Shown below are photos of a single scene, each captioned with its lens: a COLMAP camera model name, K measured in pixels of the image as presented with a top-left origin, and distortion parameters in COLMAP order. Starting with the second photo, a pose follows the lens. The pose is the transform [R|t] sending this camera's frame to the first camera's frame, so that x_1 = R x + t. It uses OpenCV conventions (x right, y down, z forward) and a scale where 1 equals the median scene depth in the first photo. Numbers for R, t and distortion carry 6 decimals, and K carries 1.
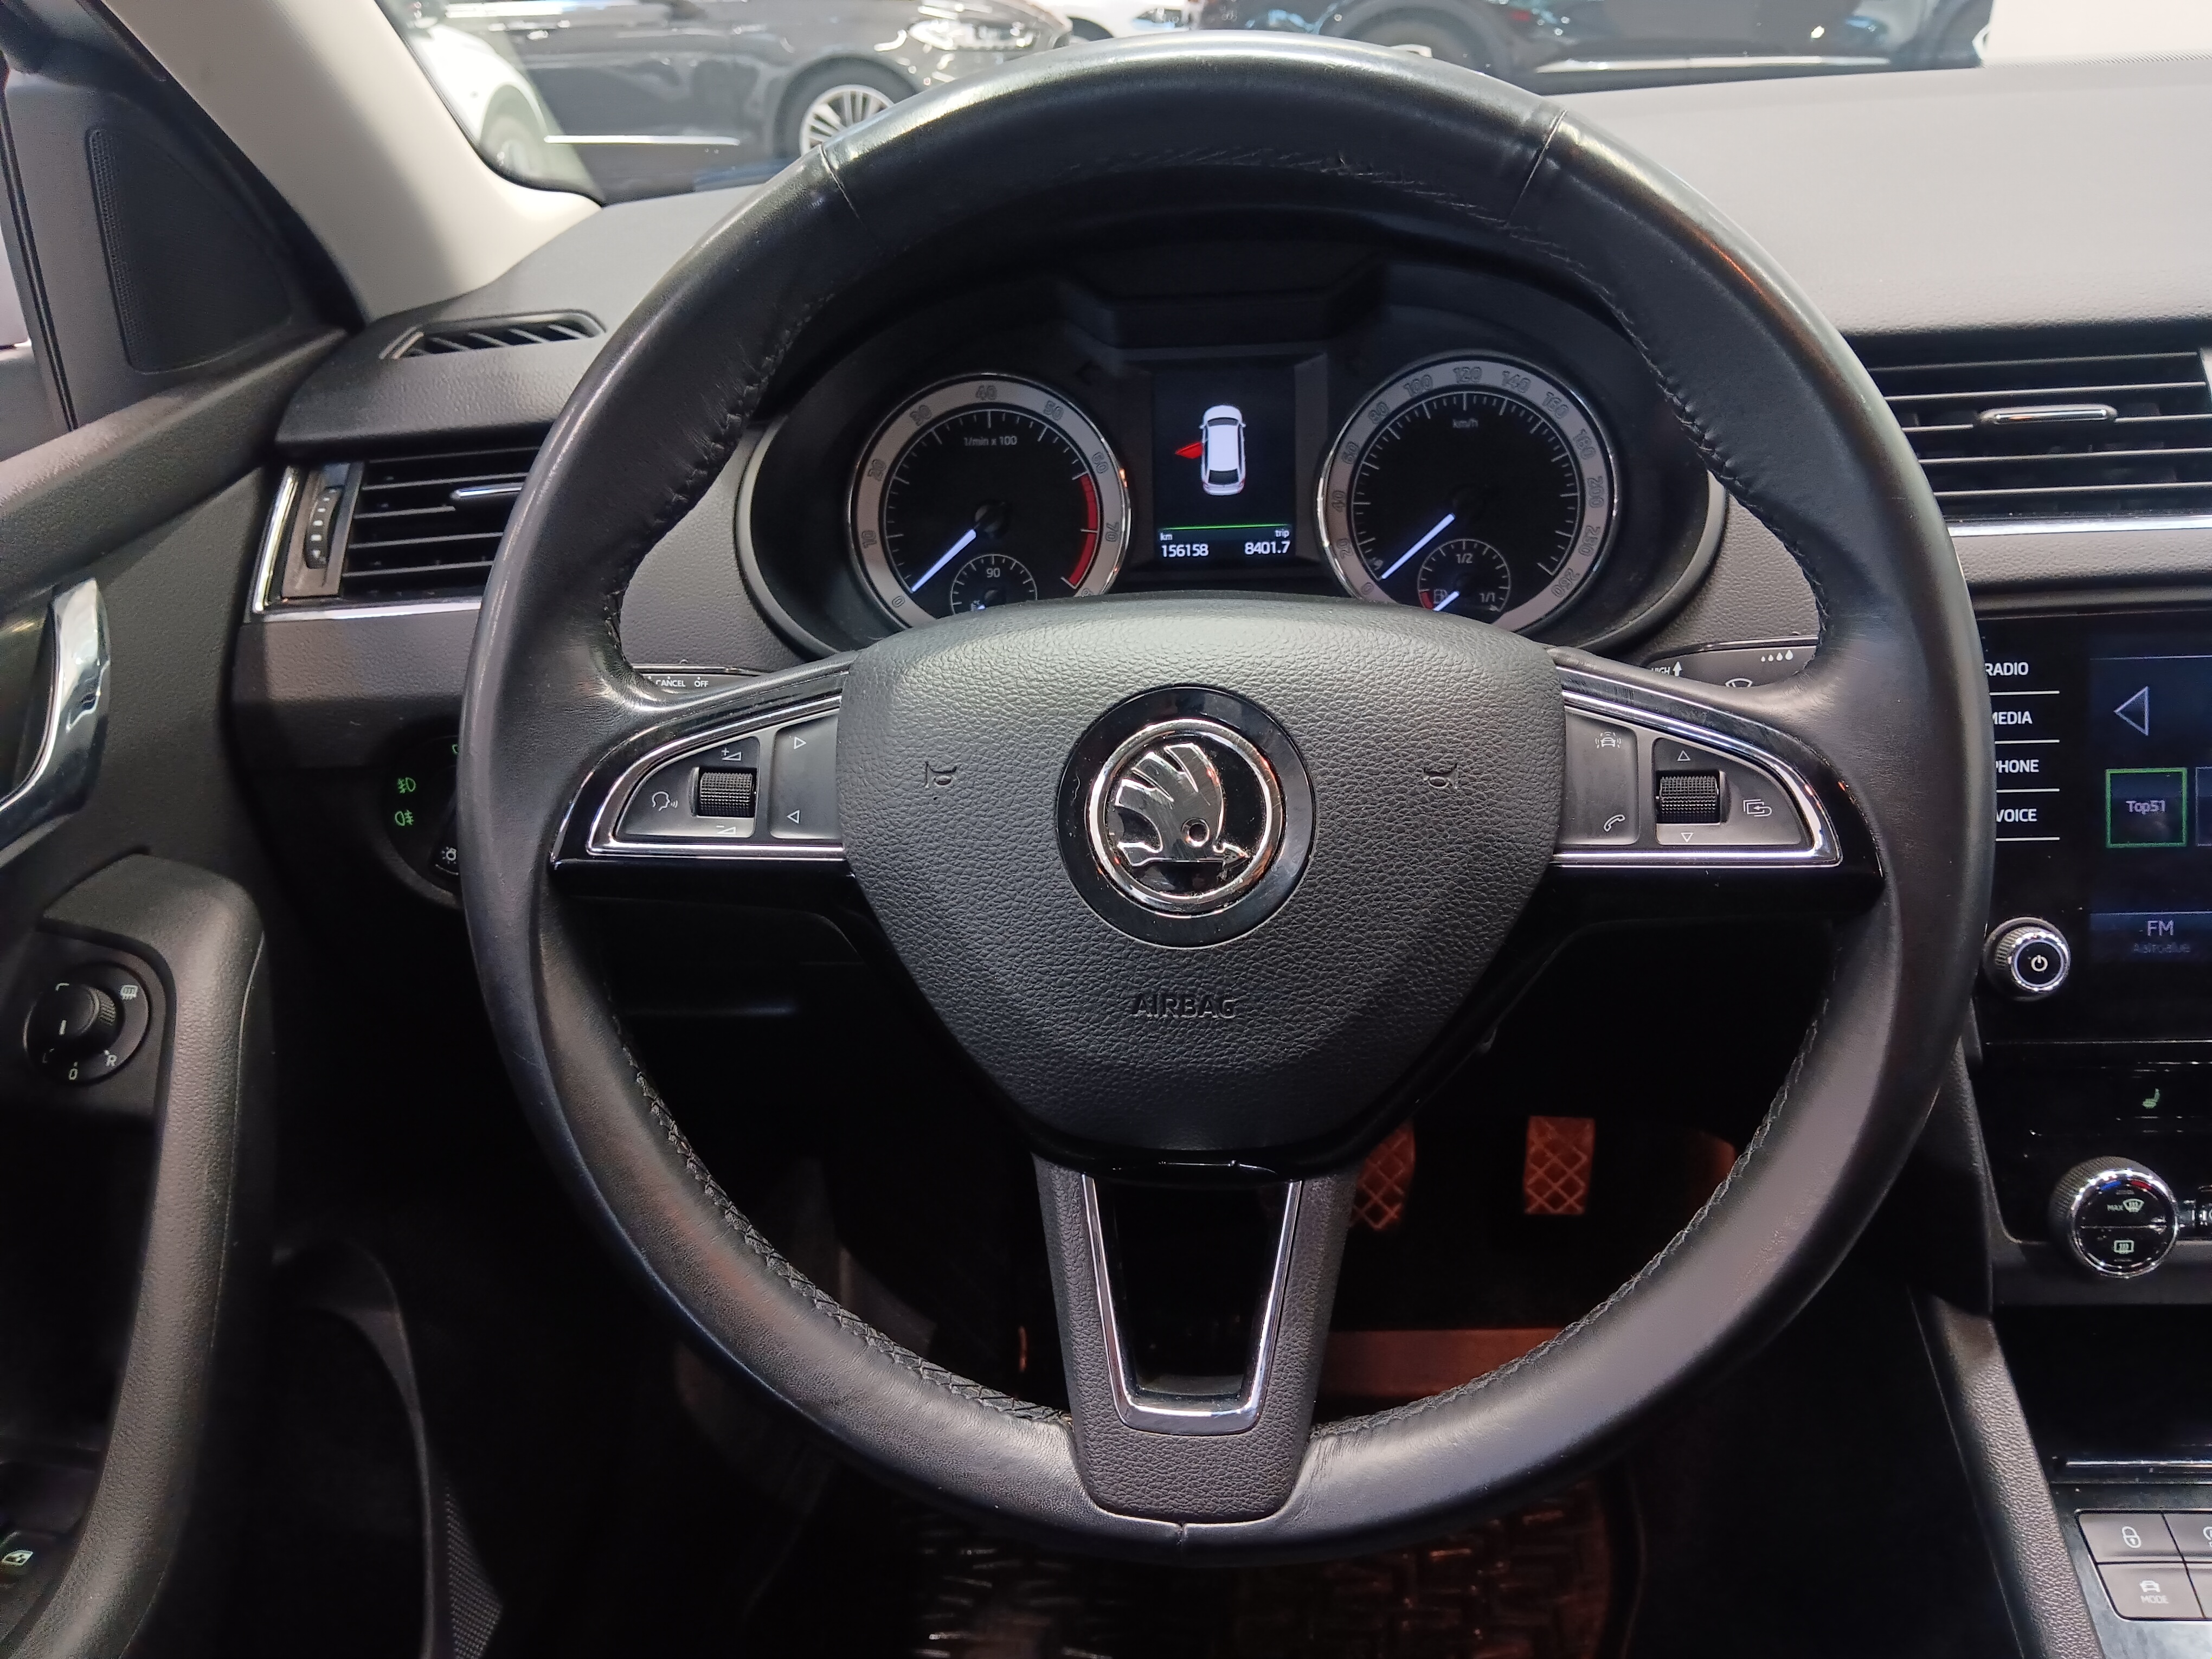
lens RADIAL K [[1766.0, 0, 1112.8], [0, 1766.0, 866.0], [0, 0, 1]] dist [0.148774, -0.304577]
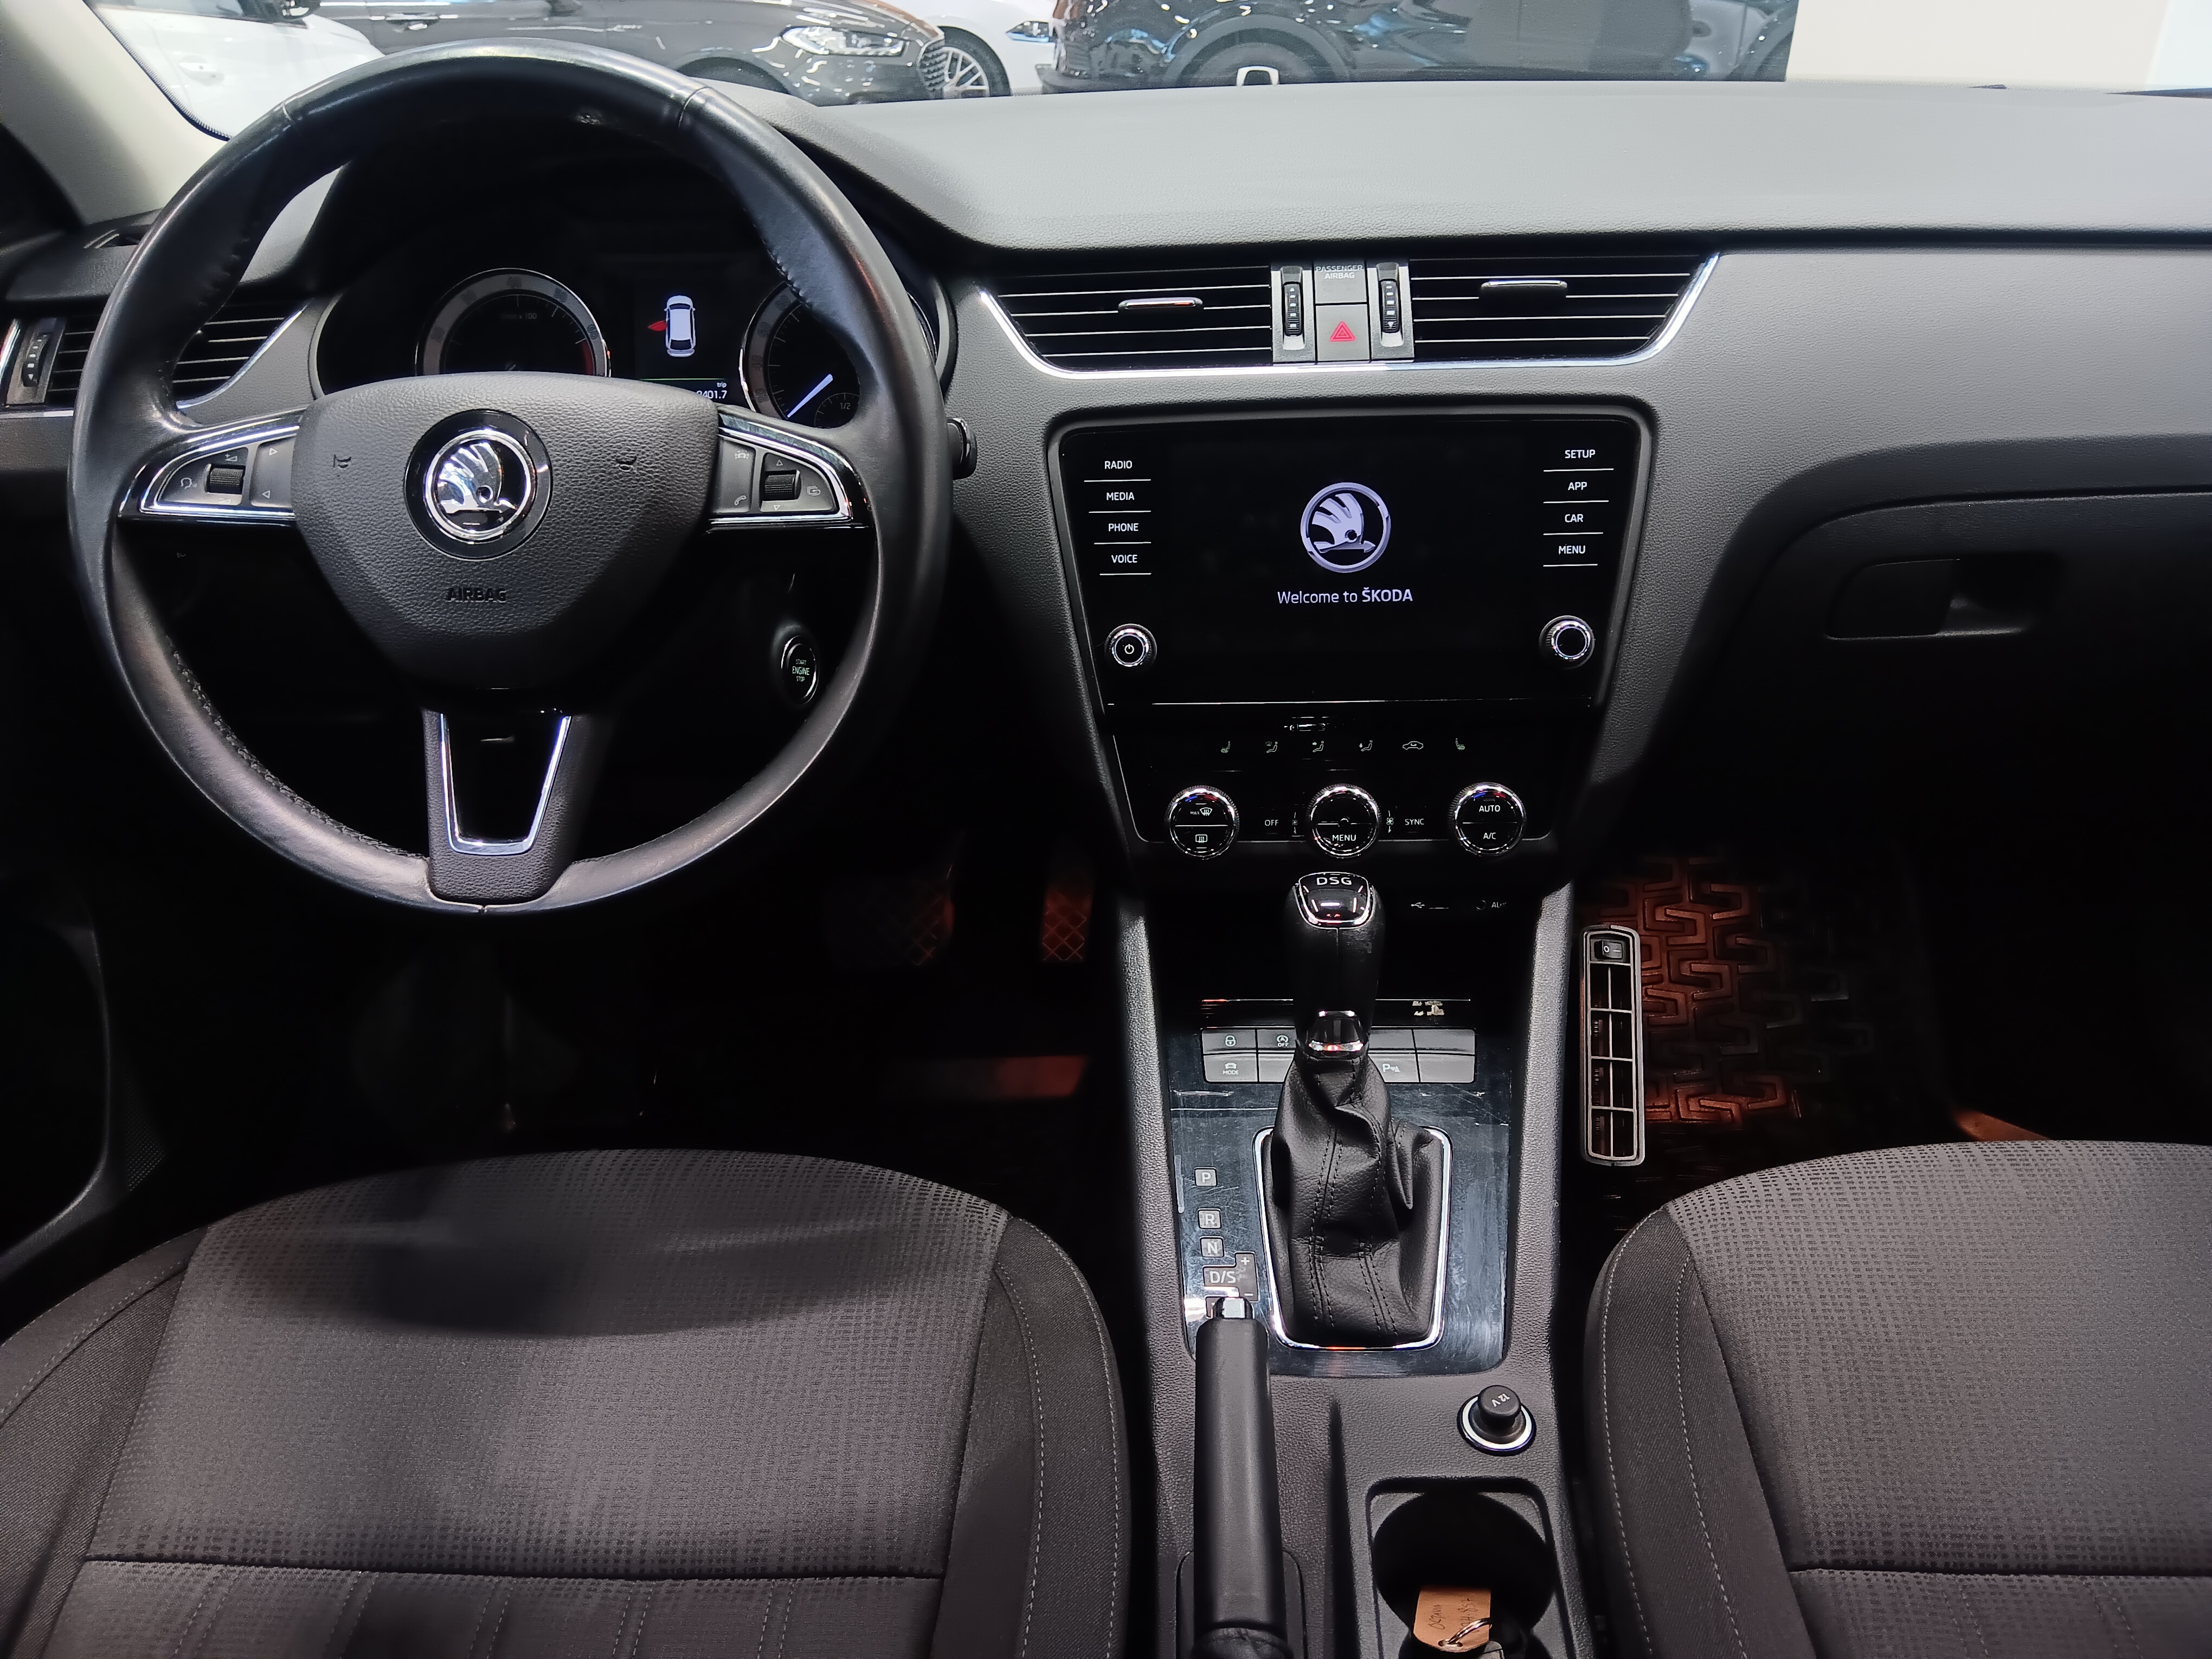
lens RADIAL K [[1757.3, 0, 1087.7], [0, 1757.3, 862.7], [0, 0, 1]] dist [0.072628, -0.104256]
pose [[0.999087, 0.012866, 0.040746, 0.516294], [-0.012741, 0.999913, -0.003325, 0.307697], [-0.040785, 0.002803, 0.999164, -0.683288]]
